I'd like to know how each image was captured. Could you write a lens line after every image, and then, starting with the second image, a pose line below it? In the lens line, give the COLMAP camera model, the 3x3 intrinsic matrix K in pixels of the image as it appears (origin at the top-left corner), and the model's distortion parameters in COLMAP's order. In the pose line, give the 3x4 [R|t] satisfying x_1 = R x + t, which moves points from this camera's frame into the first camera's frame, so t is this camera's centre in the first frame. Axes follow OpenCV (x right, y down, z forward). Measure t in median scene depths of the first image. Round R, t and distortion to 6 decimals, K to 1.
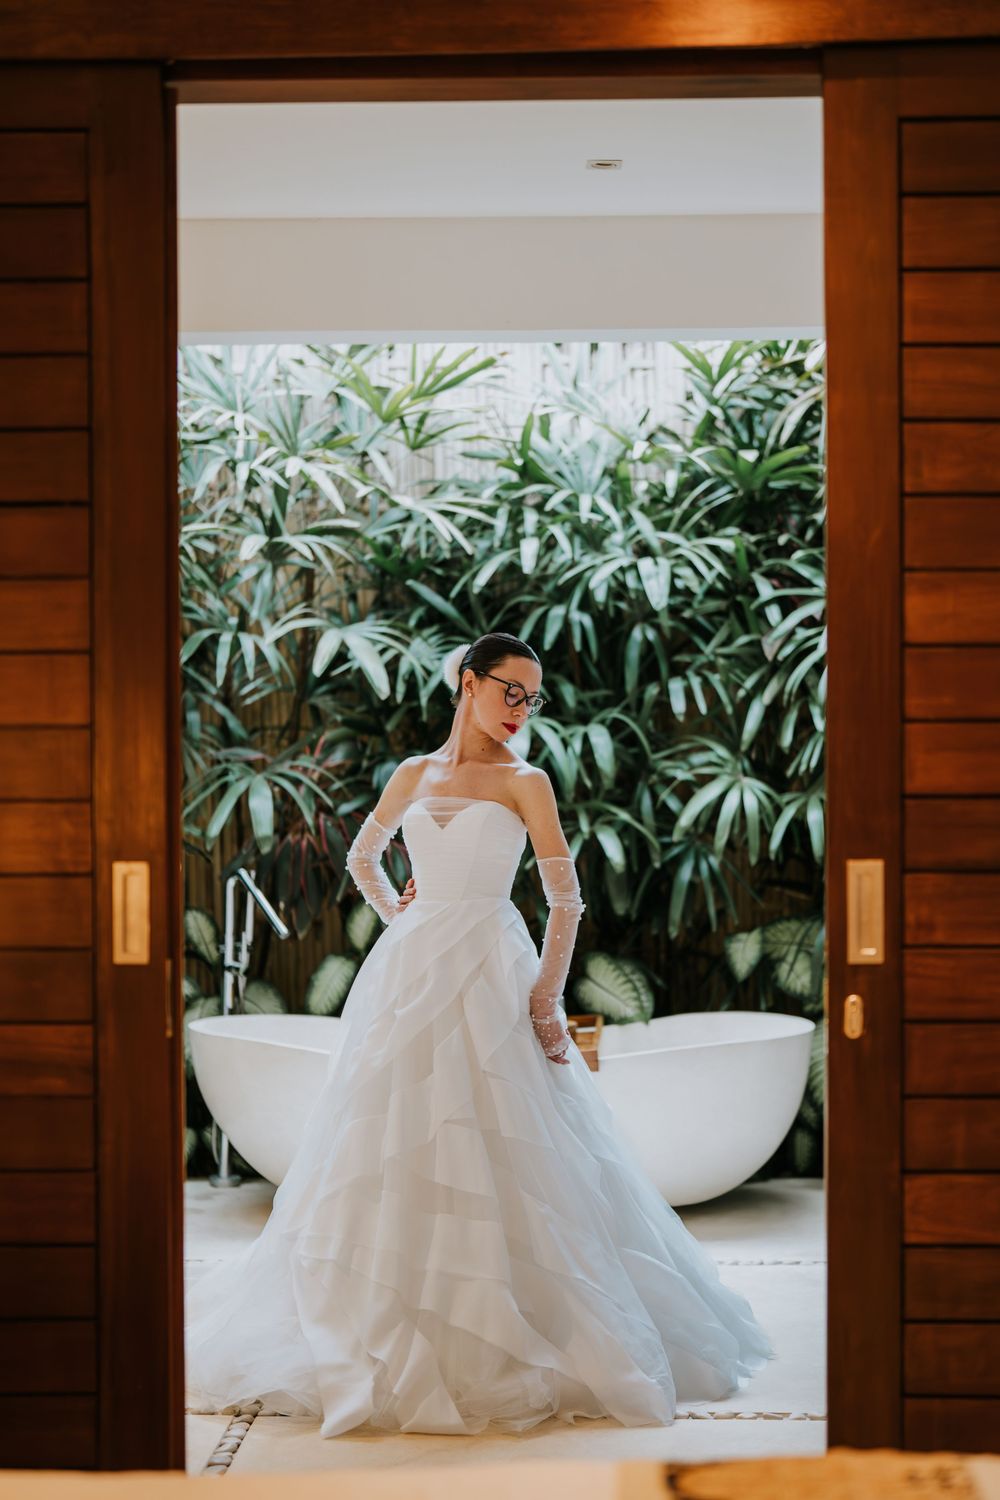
lens RADIAL K [[2032.1, 0, 447.3], [0, 2032.1, 748.9], [0, 0, 1]] dist [-0.141989, 0.717810]
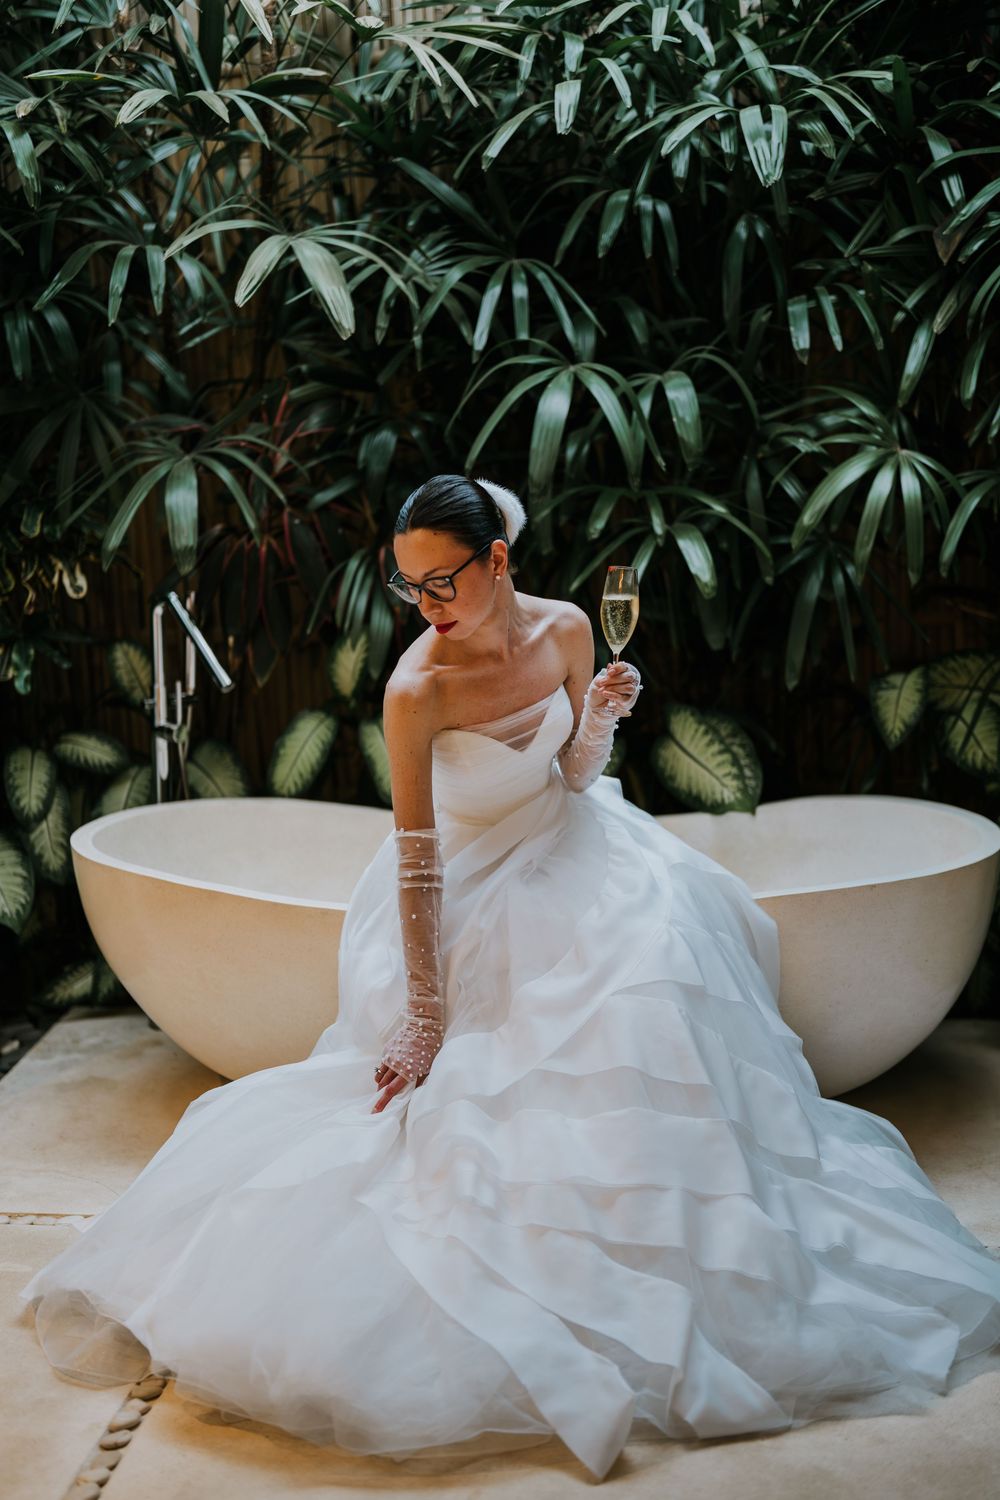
lens RADIAL K [[2032.1, 0, 447.3], [0, 2032.1, 748.9], [0, 0, 1]] dist [-0.141989, 0.717810]
pose [[0.996991, -0.008660, -0.077029, 0.047971], [0.022438, 0.983437, 0.179853, -0.010755], [0.074196, -0.181041, 0.980673, 0.320337]]
